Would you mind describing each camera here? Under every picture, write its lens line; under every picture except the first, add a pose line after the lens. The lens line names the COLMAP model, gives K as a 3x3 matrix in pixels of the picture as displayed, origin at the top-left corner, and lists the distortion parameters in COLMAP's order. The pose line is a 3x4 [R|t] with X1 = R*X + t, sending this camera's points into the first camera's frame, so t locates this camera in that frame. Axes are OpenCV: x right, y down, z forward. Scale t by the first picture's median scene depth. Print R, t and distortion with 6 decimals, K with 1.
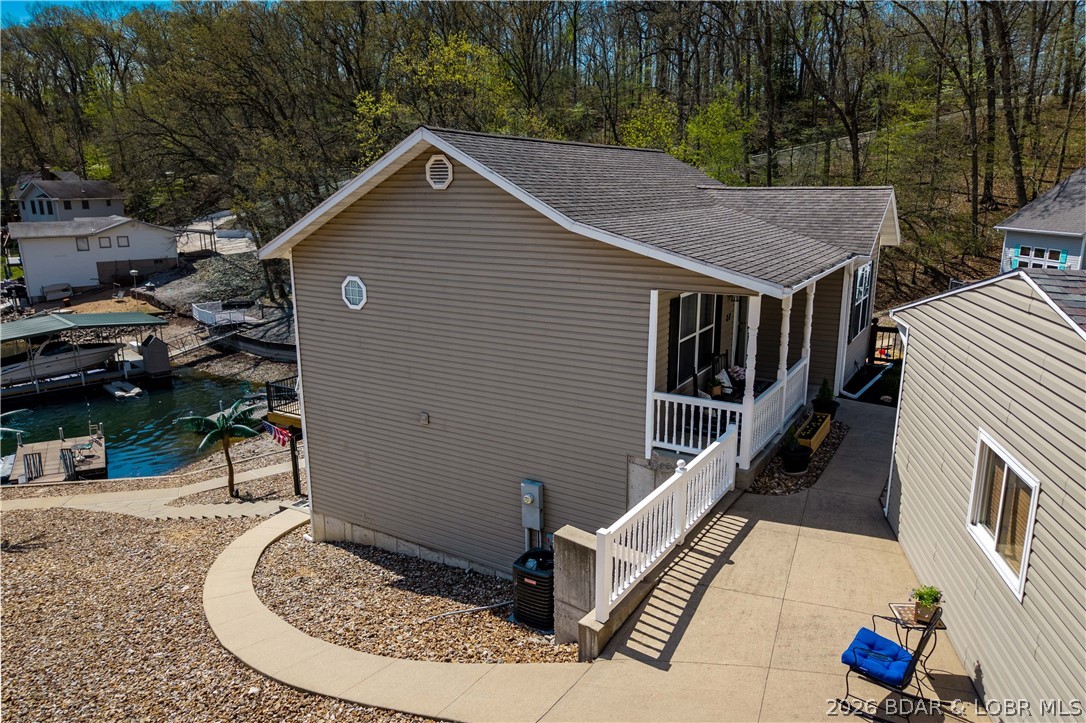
lens RADIAL K [[740.5, 0, 541.0], [0, 740.5, 355.5], [0, 0, 1]] dist [-0.002346, 0.003536]
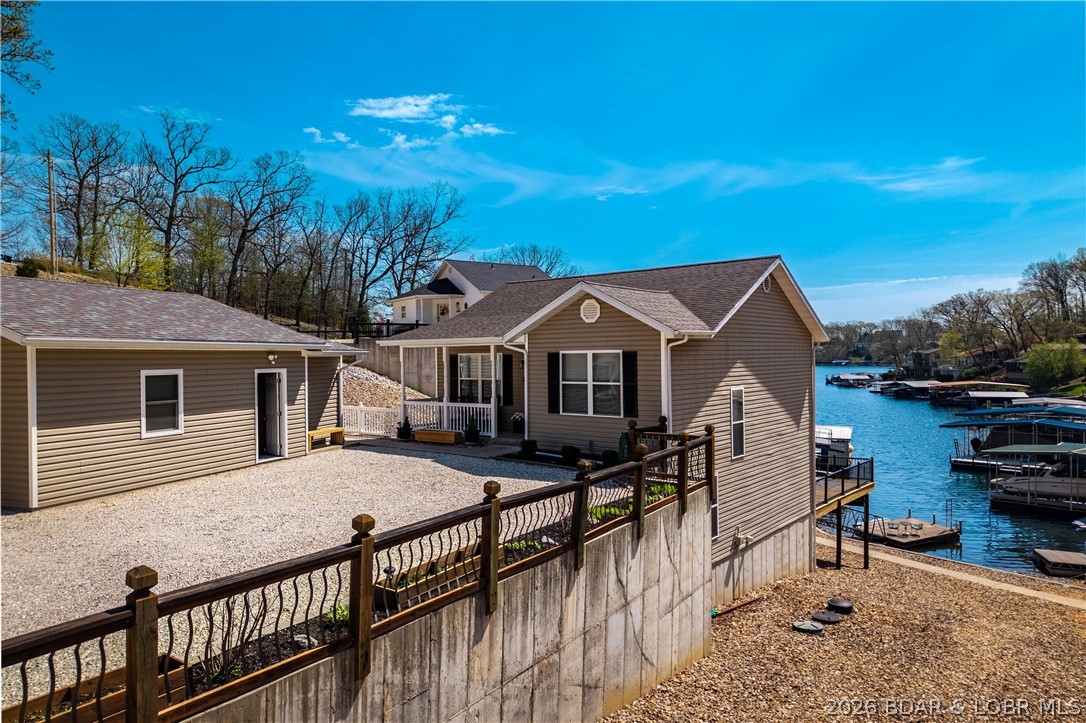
lens RADIAL K [[728.4, 0, 537.1], [0, 728.4, 362.0], [0, 0, 1]] dist [0.004146, -0.001279]
pose [[-0.132047, 0.008277, -0.991209, 0.637231], [-0.210755, 0.976867, 0.036234, -0.053185], [0.968579, 0.213687, -0.127248, 0.448093]]
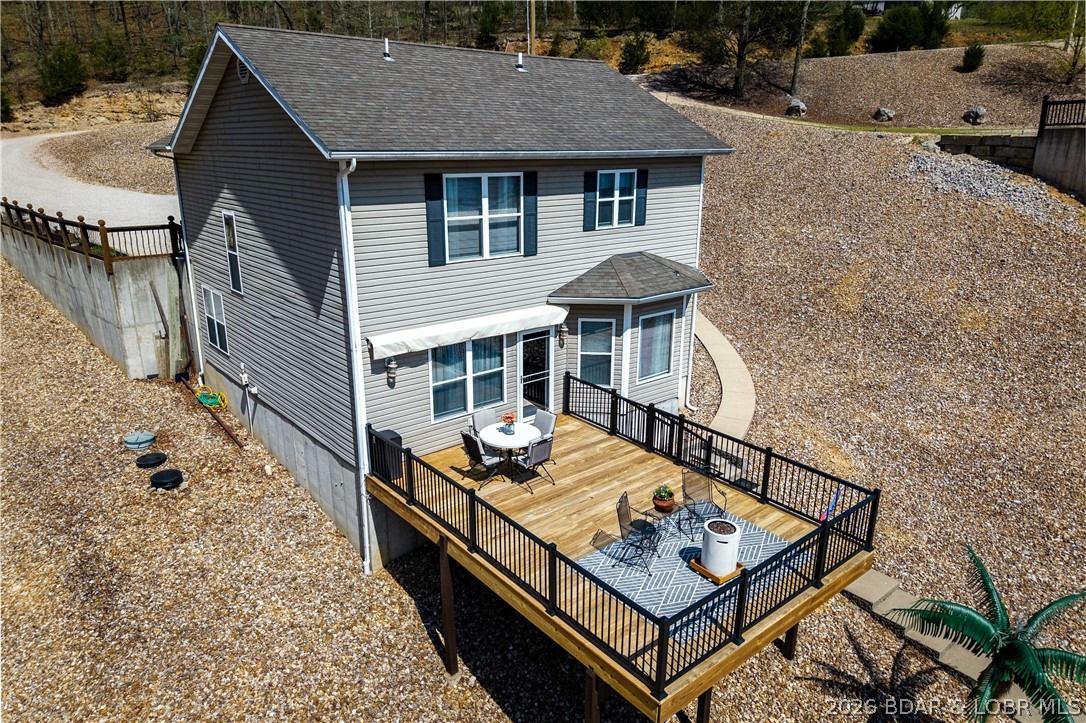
lens RADIAL K [[728.4, 0, 537.1], [0, 728.4, 362.0], [0, 0, 1]] dist [0.004146, -0.001279]
pose [[-0.945857, -0.096773, 0.309821, -0.175407], [0.070041, 0.871179, 0.485944, -0.164852], [-0.316935, 0.481334, -0.817233, 0.850508]]
